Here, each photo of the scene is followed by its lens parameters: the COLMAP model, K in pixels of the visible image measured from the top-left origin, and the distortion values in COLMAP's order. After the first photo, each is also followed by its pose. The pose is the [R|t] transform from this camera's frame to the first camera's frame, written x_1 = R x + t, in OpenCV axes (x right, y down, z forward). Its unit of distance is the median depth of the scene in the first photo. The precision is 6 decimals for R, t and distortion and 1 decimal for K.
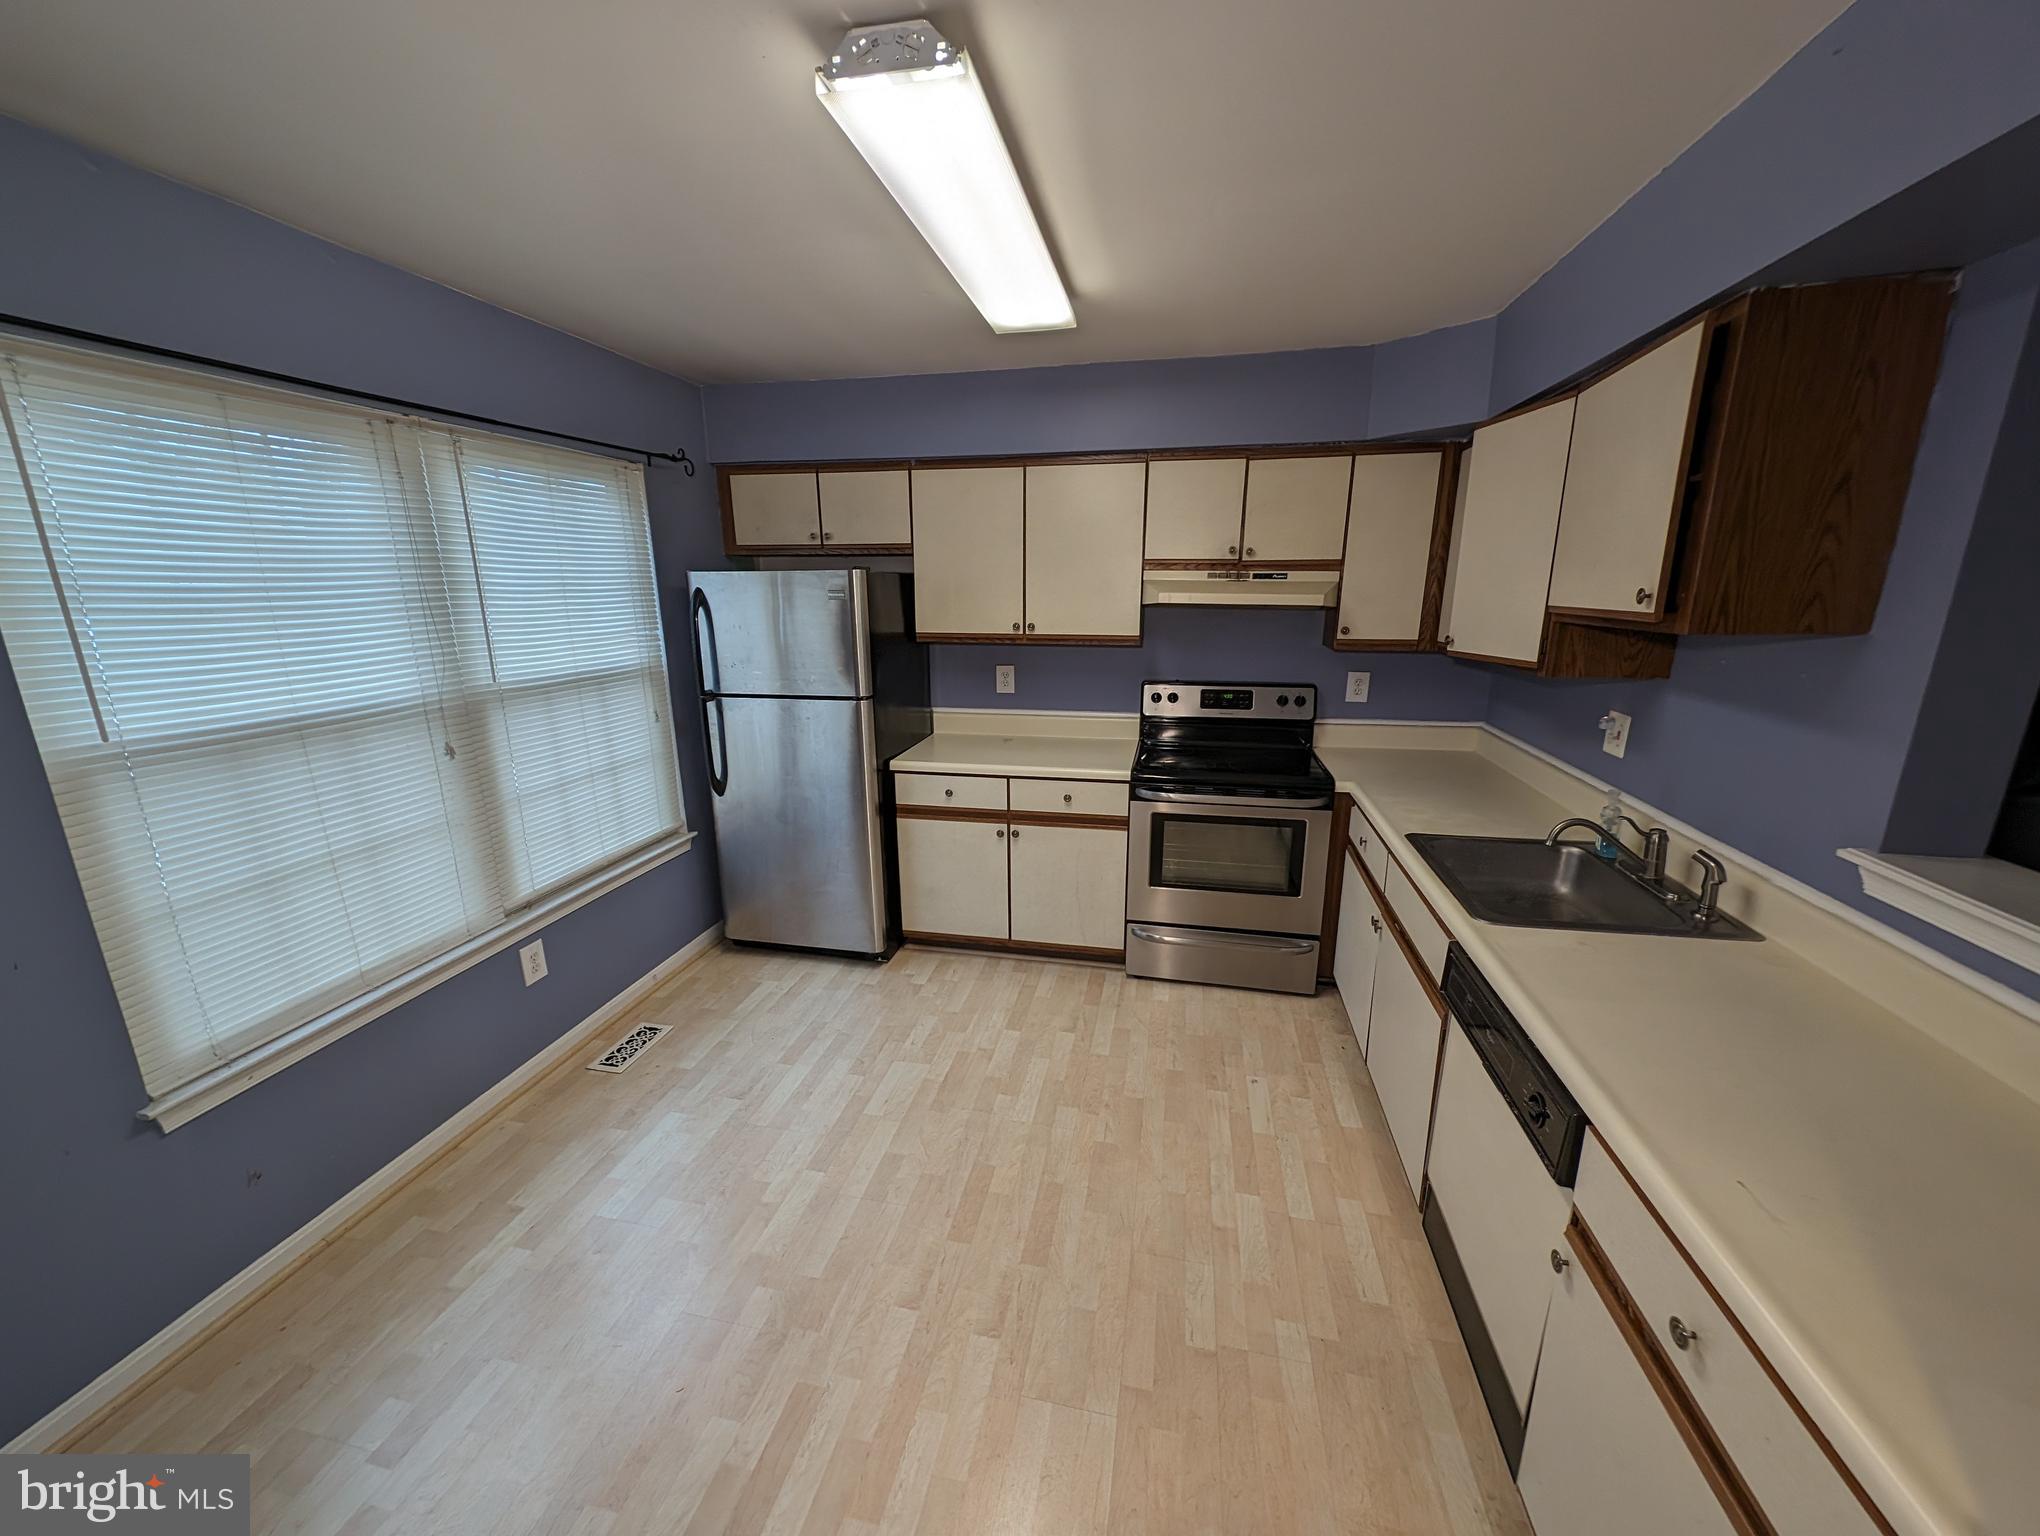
lens RADIAL K [[762.1, 0, 1020.0], [0, 762.1, 768.0], [0, 0, 1]] dist [0.000457, -0.000340]
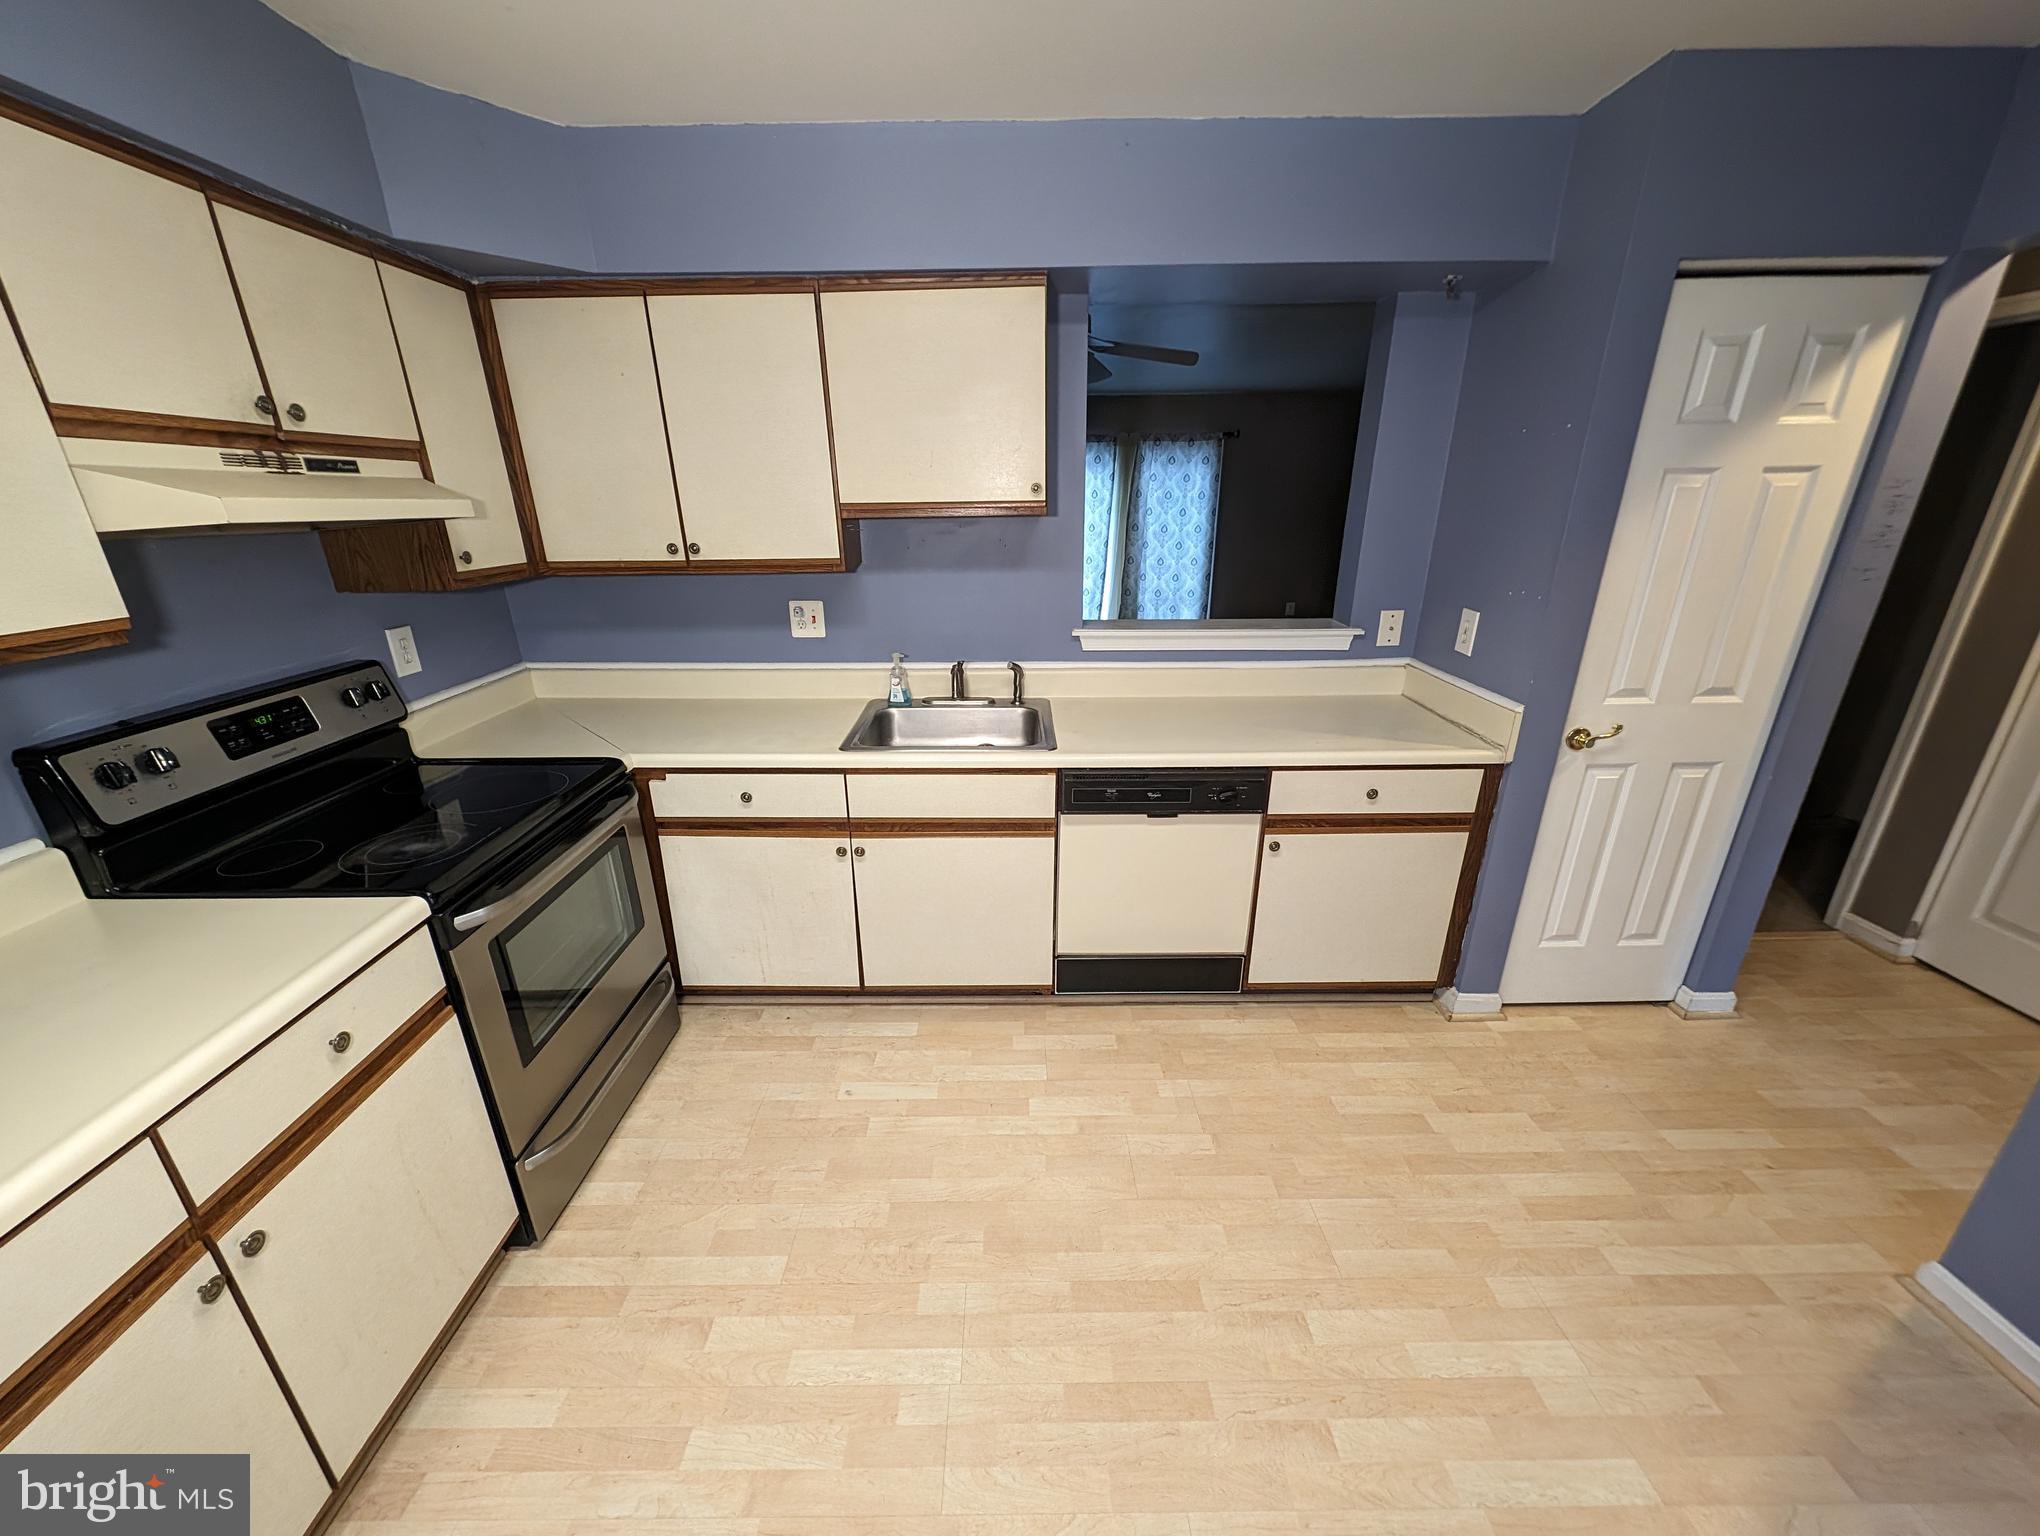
lens RADIAL K [[762.1, 0, 1020.0], [0, 762.1, 768.0], [0, 0, 1]] dist [0.000457, -0.000340]
pose [[-0.211084, -0.328008, 0.920790, -0.379016], [0.241141, 0.895425, 0.374252, -0.173577], [-0.947256, 0.301039, -0.109914, 0.789234]]
